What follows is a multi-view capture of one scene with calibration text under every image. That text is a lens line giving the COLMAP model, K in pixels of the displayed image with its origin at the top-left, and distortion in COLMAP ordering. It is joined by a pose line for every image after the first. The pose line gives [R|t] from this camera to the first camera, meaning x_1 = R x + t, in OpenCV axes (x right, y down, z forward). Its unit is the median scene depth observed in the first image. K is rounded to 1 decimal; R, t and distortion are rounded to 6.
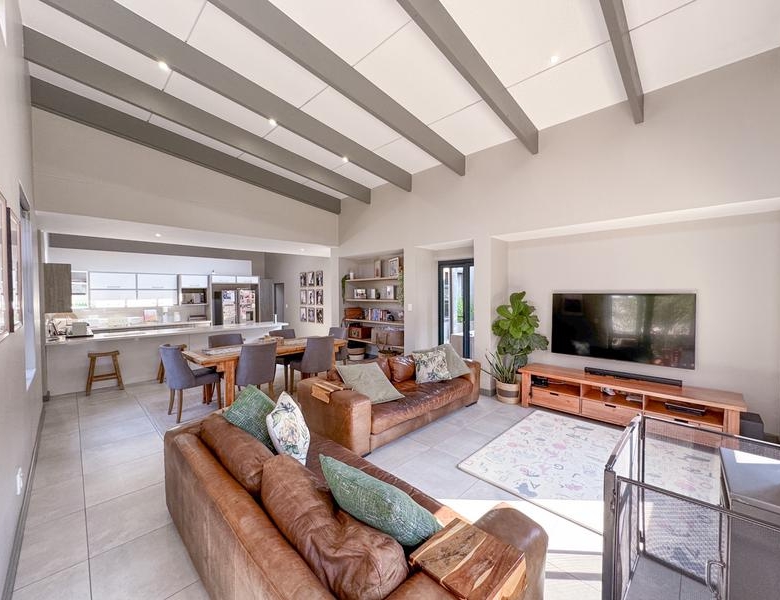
lens RADIAL K [[317.6, 0, 391.4], [0, 317.6, 299.7], [0, 0, 1]] dist [-0.004290, 0.002387]
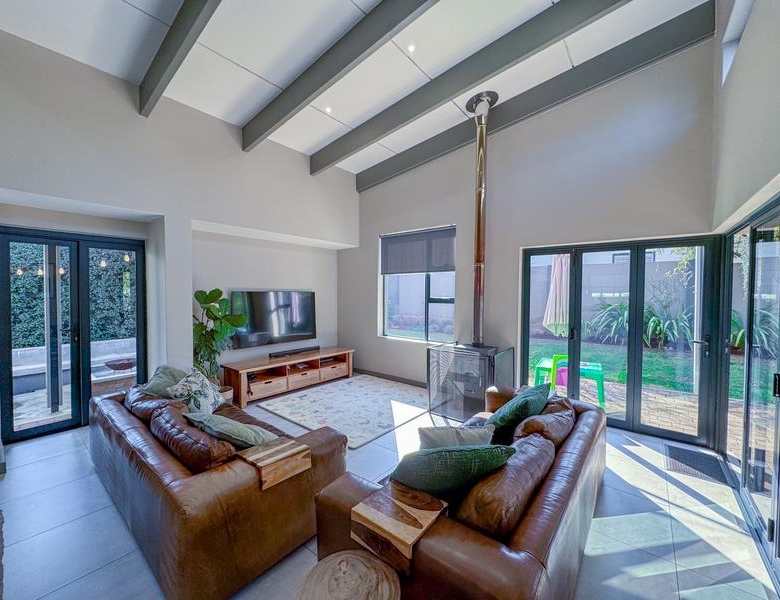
lens RADIAL K [[317.6, 0, 389.2], [0, 317.6, 298.6], [0, 0, 1]] dist [-0.004290, 0.002387]
pose [[-0.096465, -0.018174, 0.995170, -0.359157], [0.018993, 0.999618, 0.020096, -0.004333], [-0.995155, 0.020840, -0.096083, 0.395310]]
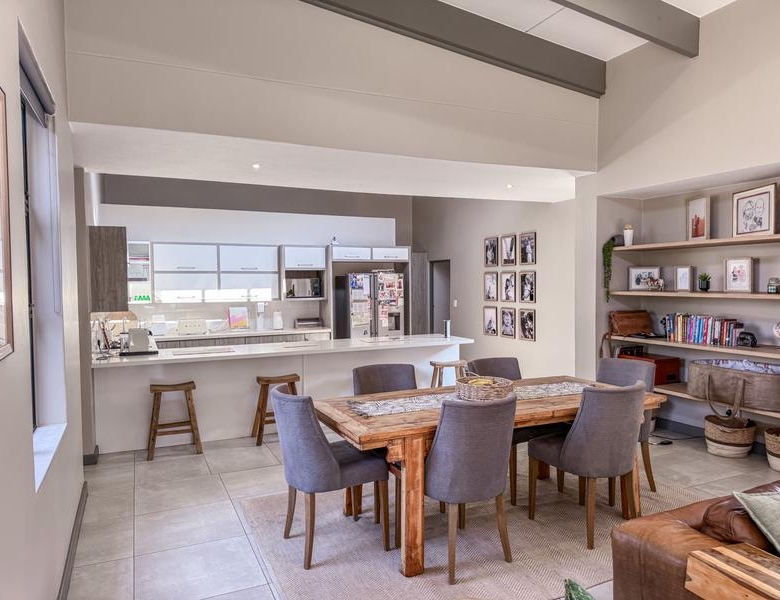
lens RADIAL K [[559.6, 0, 399.7], [0, 559.6, 305.0], [0, 0, 1]] dist [0.057541, -0.068591]
pose [[0.937934, 0.014663, -0.346505, -0.157354], [-0.006405, 0.999668, 0.024965, 0.000085], [0.346756, -0.021196, 0.937716, 0.173310]]
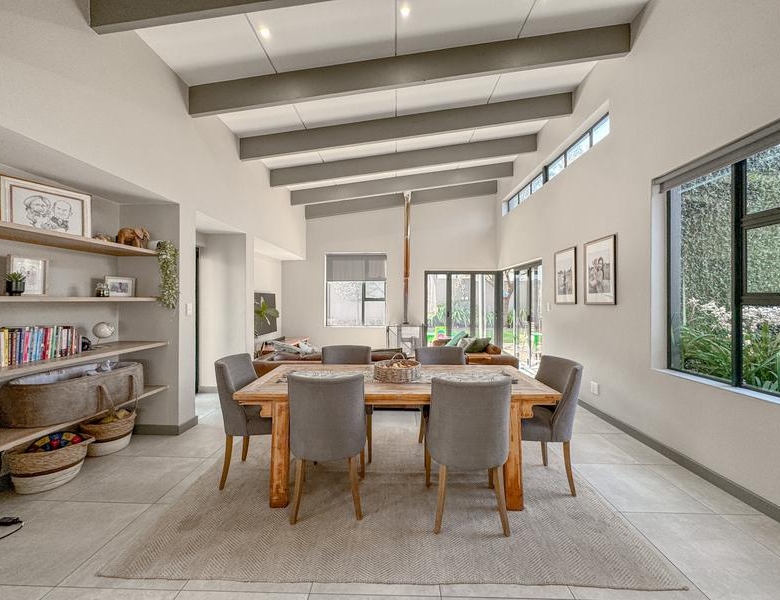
lens RADIAL K [[317.6, 0, 390.0], [0, 317.6, 299.0], [0, 0, 1]] dist [-0.004290, 0.002387]
pose [[-0.679208, 0.007938, 0.733903, -0.524648], [0.020870, 0.999746, 0.008501, 0.007048], [-0.733649, 0.021090, -0.679201, 0.941128]]
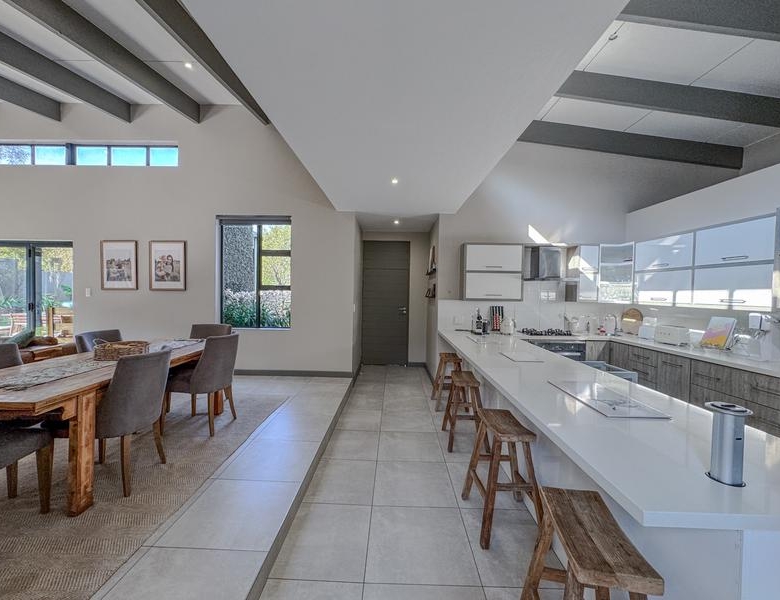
lens RADIAL K [[317.6, 0, 390.5], [0, 317.6, 298.0], [0, 0, 1]] dist [-0.004290, 0.002387]
pose [[-0.722730, 0.008099, -0.691083, -0.234680], [-0.026823, 0.998849, 0.039757, 0.003920], [0.690610, 0.047270, -0.721681, 1.189091]]
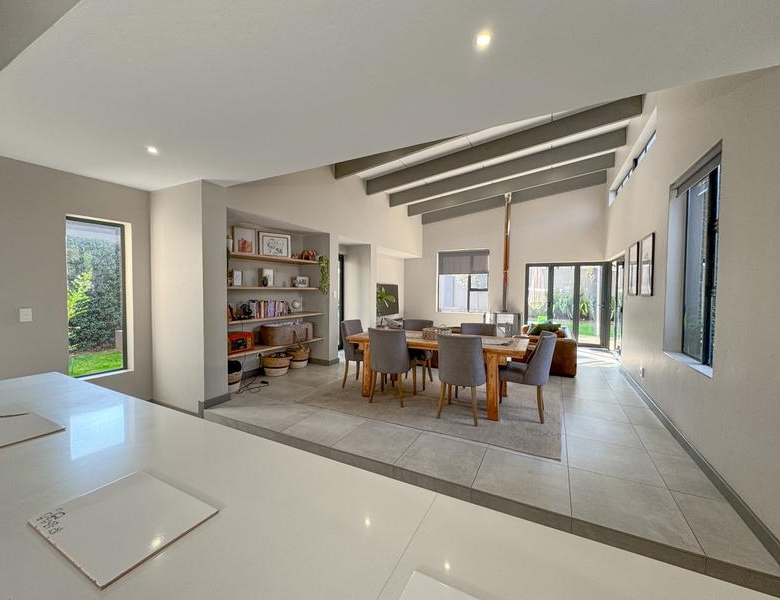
lens RADIAL K [[317.6, 0, 391.3], [0, 317.6, 297.0], [0, 0, 1]] dist [-0.004290, 0.002387]
pose [[-0.298655, -0.019243, 0.954167, -0.794471], [0.015458, 0.999568, 0.024997, 0.008350], [-0.954236, 0.022215, -0.298228, 0.943558]]
